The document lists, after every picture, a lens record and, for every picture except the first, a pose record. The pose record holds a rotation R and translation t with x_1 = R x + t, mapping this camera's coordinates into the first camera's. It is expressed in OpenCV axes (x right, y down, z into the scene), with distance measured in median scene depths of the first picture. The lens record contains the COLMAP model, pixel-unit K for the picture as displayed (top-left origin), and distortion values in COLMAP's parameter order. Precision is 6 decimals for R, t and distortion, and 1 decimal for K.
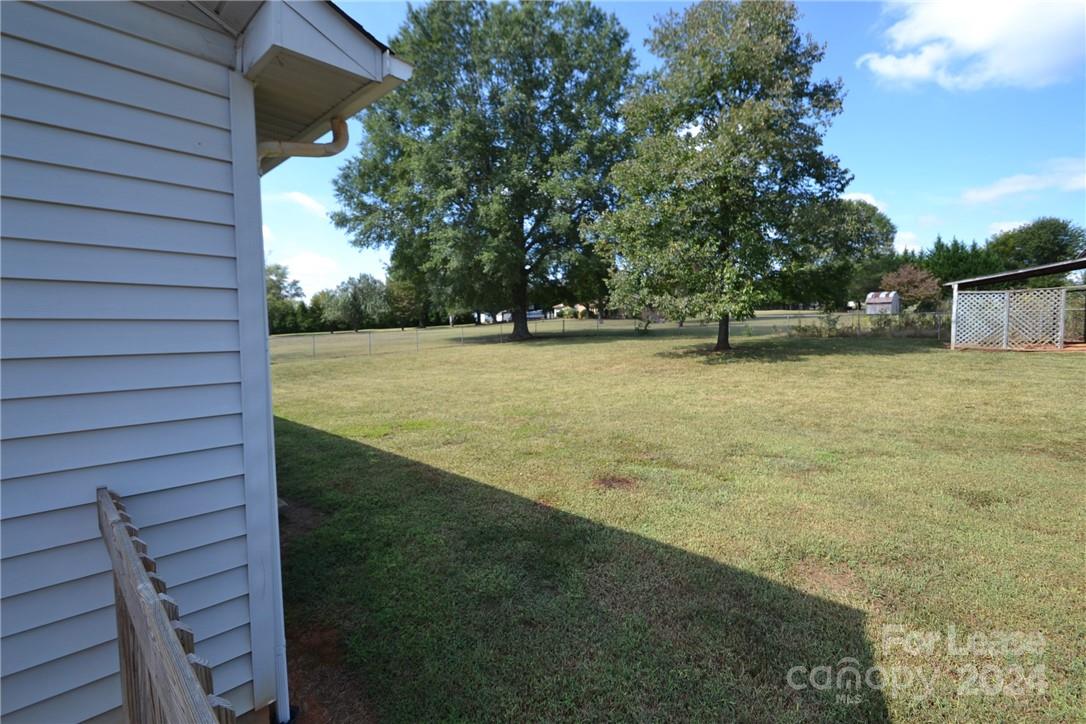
lens RADIAL K [[478.6, 0, 545.9], [0, 478.6, 348.9], [0, 0, 1]] dist [0.018937, -0.020457]
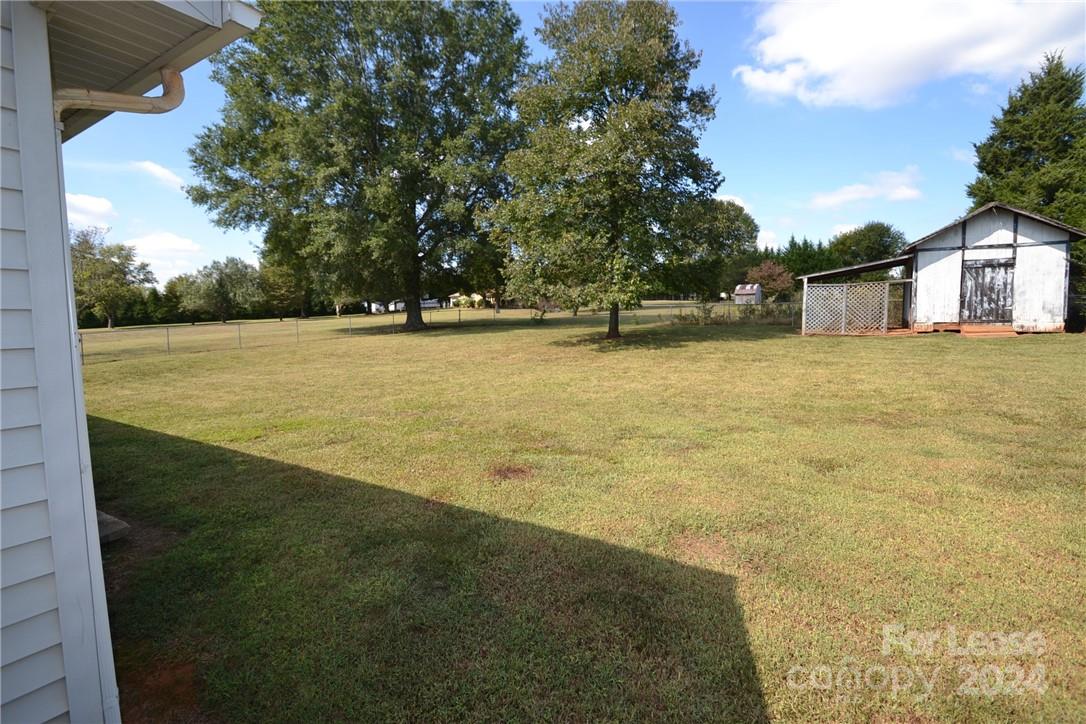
lens RADIAL K [[478.6, 0, 545.9], [0, 478.6, 348.9], [0, 0, 1]] dist [0.018937, -0.020457]
pose [[0.977516, -0.017466, 0.210138, 0.003490], [0.012876, 0.999648, 0.023188, -0.000163], [-0.210469, -0.019961, 0.977397, 0.005074]]
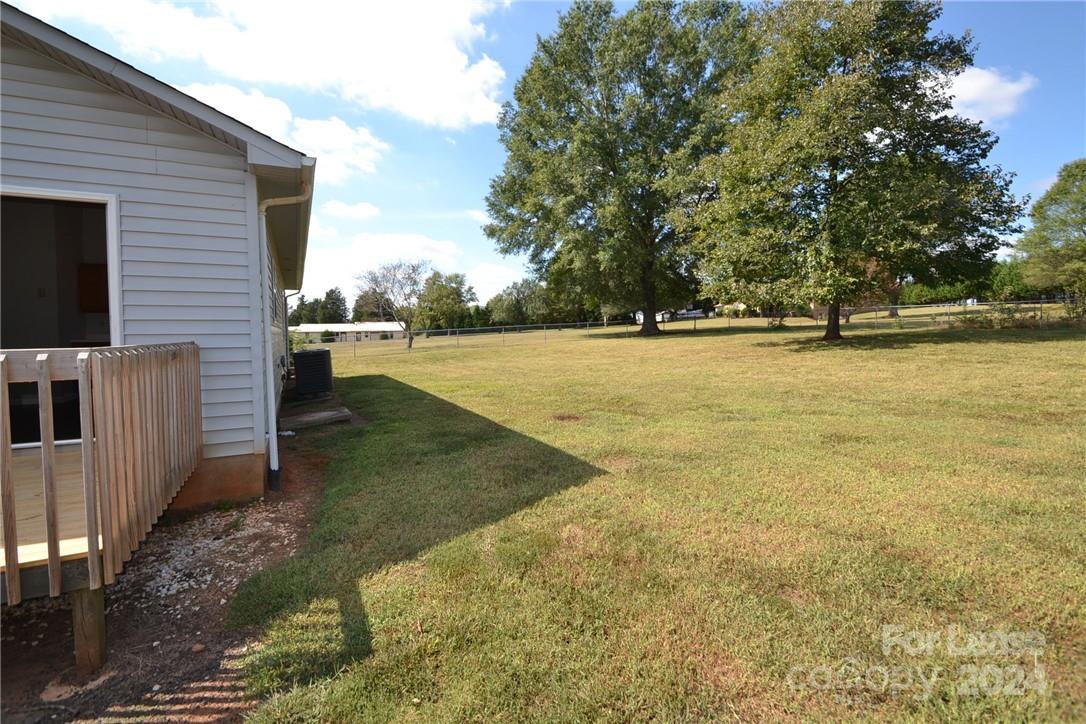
lens RADIAL K [[478.6, 0, 545.9], [0, 478.6, 348.9], [0, 0, 1]] dist [0.018937, -0.020457]
pose [[0.942262, 0.009686, -0.334735, 0.166174], [-0.011030, 0.999937, -0.002113, 0.029992], [0.334694, 0.005683, 0.942310, -0.078590]]
